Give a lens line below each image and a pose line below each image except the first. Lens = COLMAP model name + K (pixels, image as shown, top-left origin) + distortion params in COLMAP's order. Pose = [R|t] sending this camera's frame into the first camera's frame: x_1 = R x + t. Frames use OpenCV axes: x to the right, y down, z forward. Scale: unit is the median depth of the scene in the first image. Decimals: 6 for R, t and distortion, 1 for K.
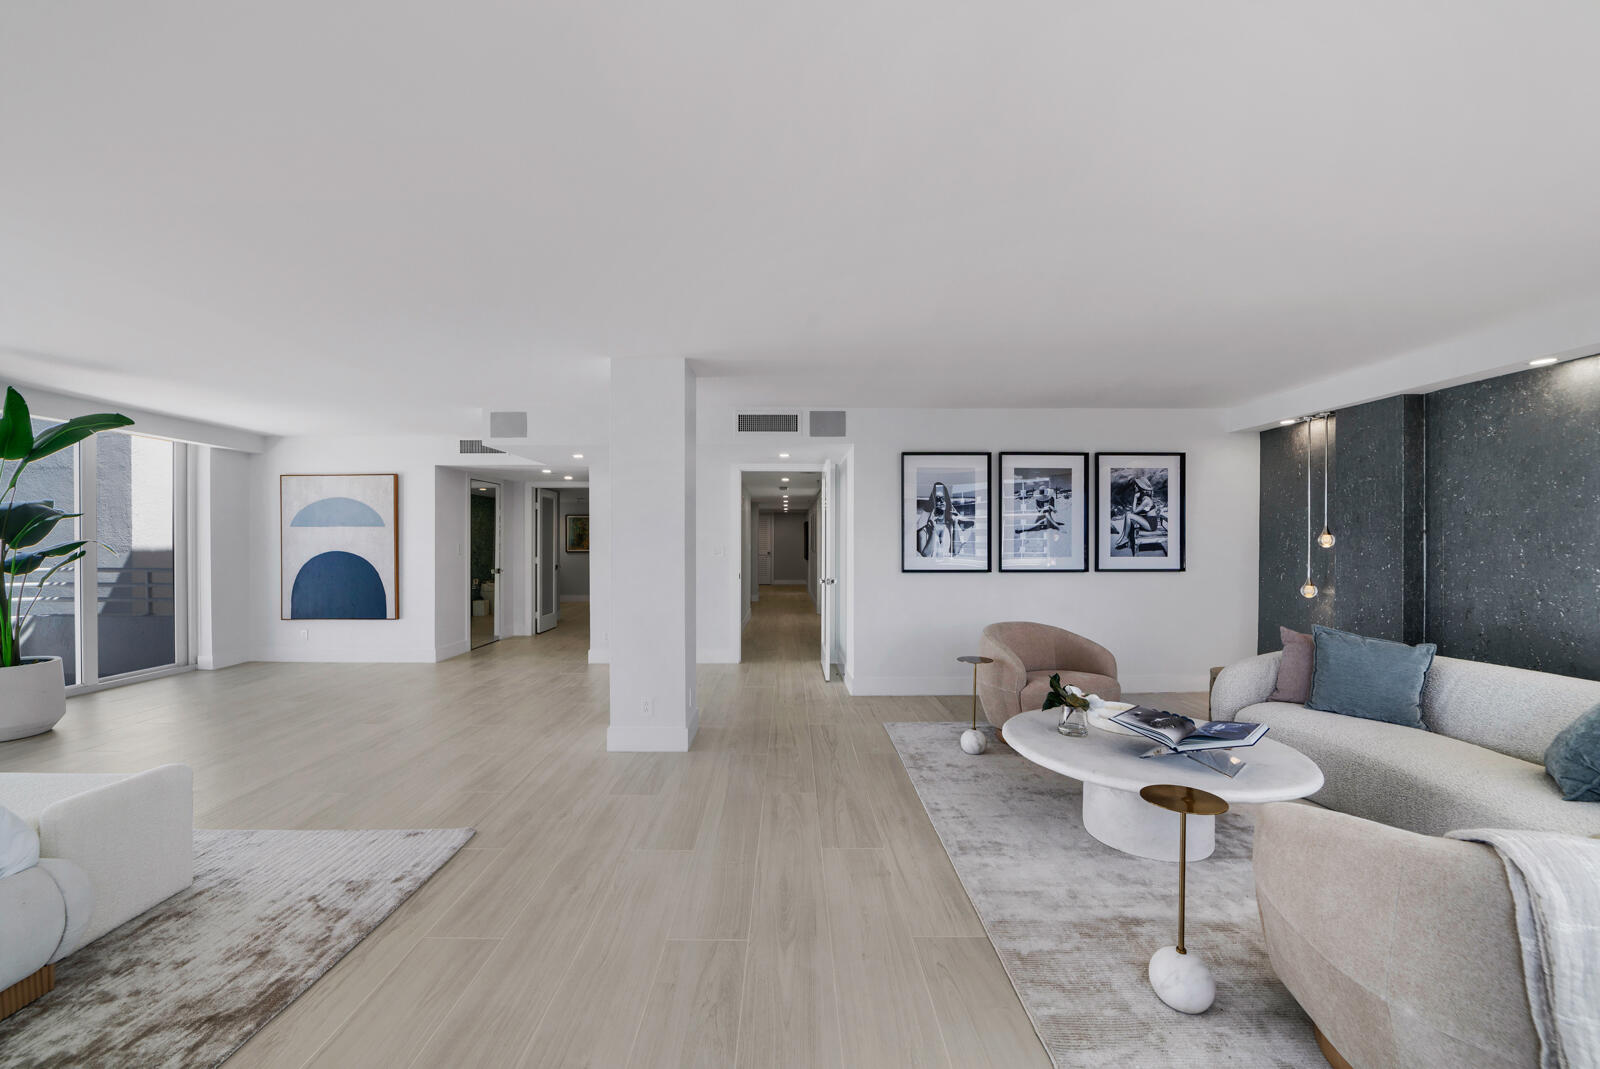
lens RADIAL K [[639.1, 0, 799.4], [0, 639.1, 543.2], [0, 0, 1]] dist [-0.009533, 0.001365]
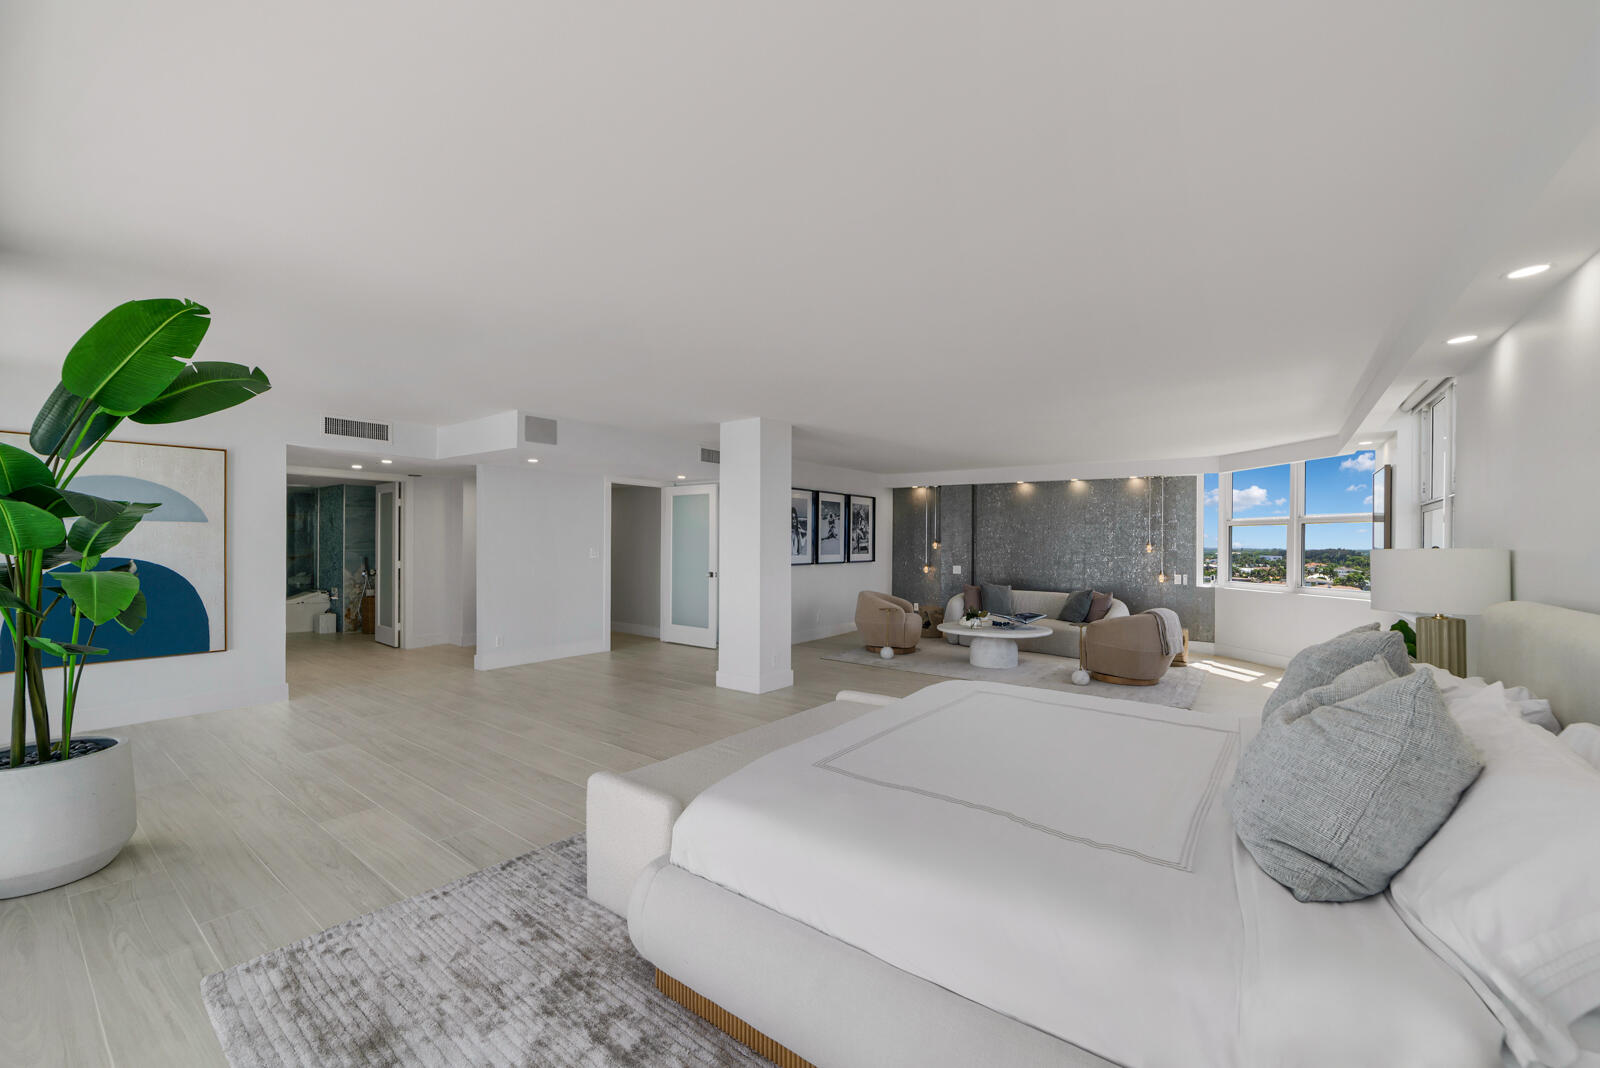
lens RADIAL K [[639.1, 0, 790.8], [0, 639.1, 541.6], [0, 0, 1]] dist [-0.009533, 0.001365]
pose [[0.611855, 0.005419, 0.790952, -1.008151], [-0.004996, 0.999983, -0.002987, -0.006809], [-0.790954, -0.002124, 0.611871, 0.058474]]
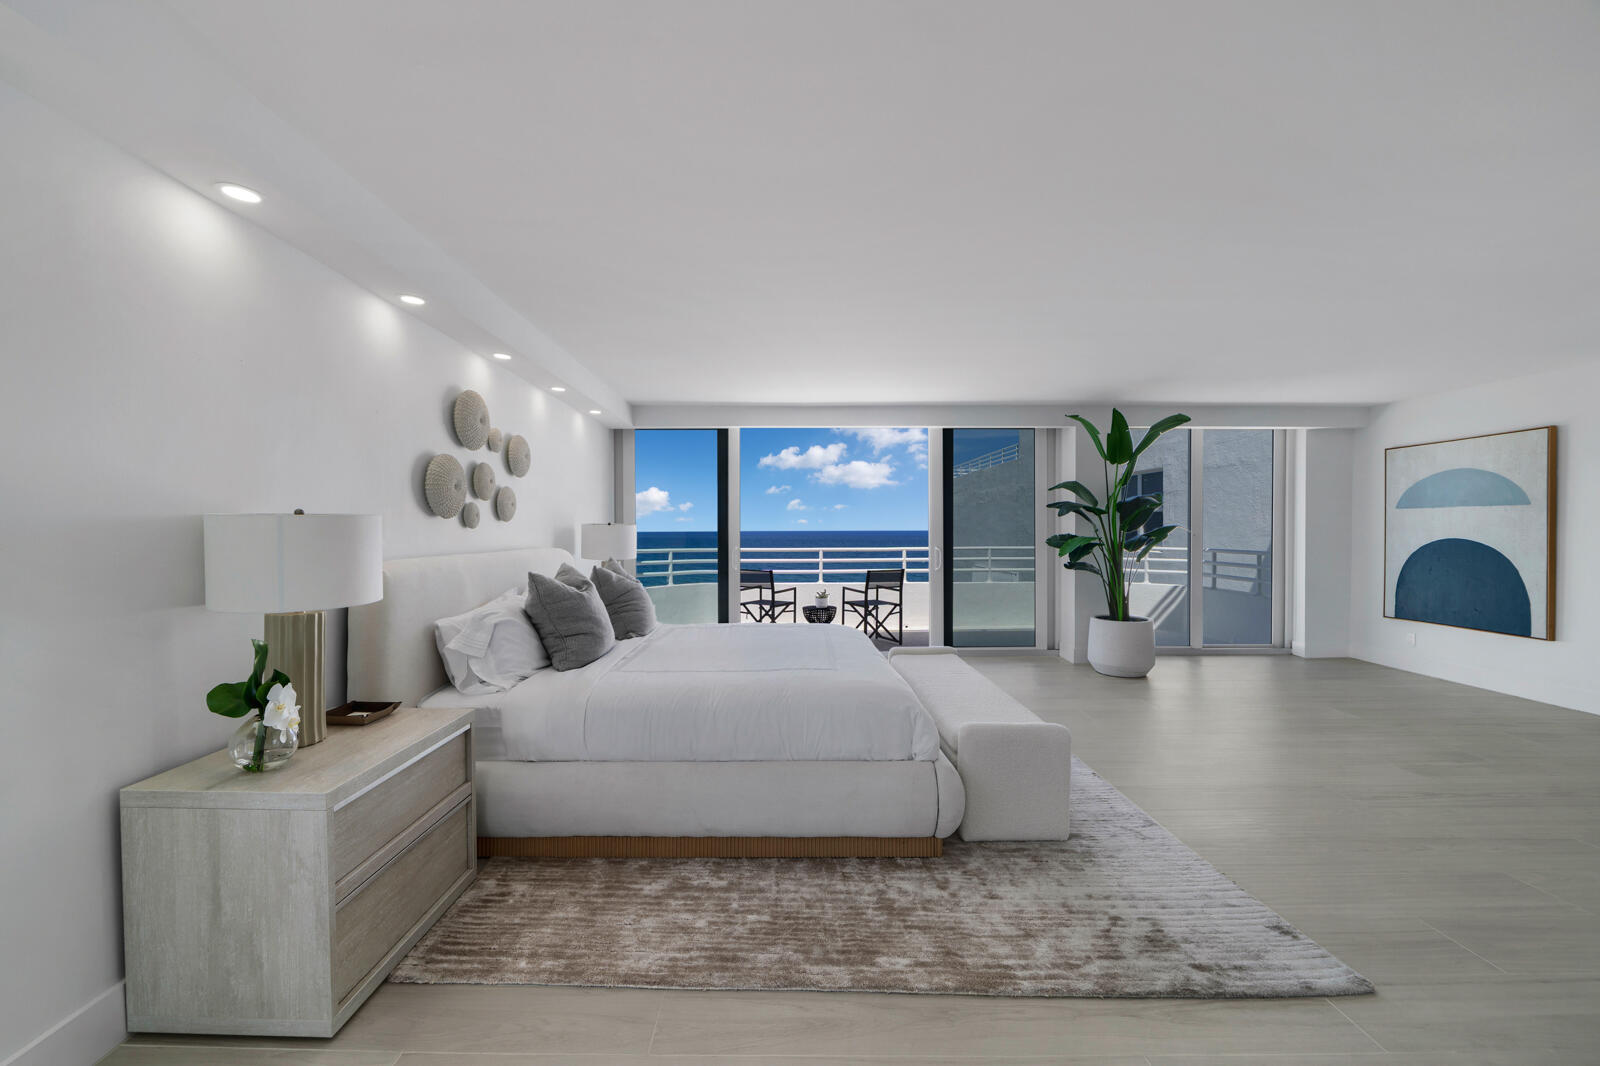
lens RADIAL K [[639.1, 0, 793.5], [0, 639.1, 534.3], [0, 0, 1]] dist [-0.009533, 0.001365]
pose [[-0.005397, 0.012180, -0.999911, 0.059381], [-0.003413, 0.999920, 0.012199, 0.000876], [0.999980, 0.003479, -0.005355, 0.240920]]
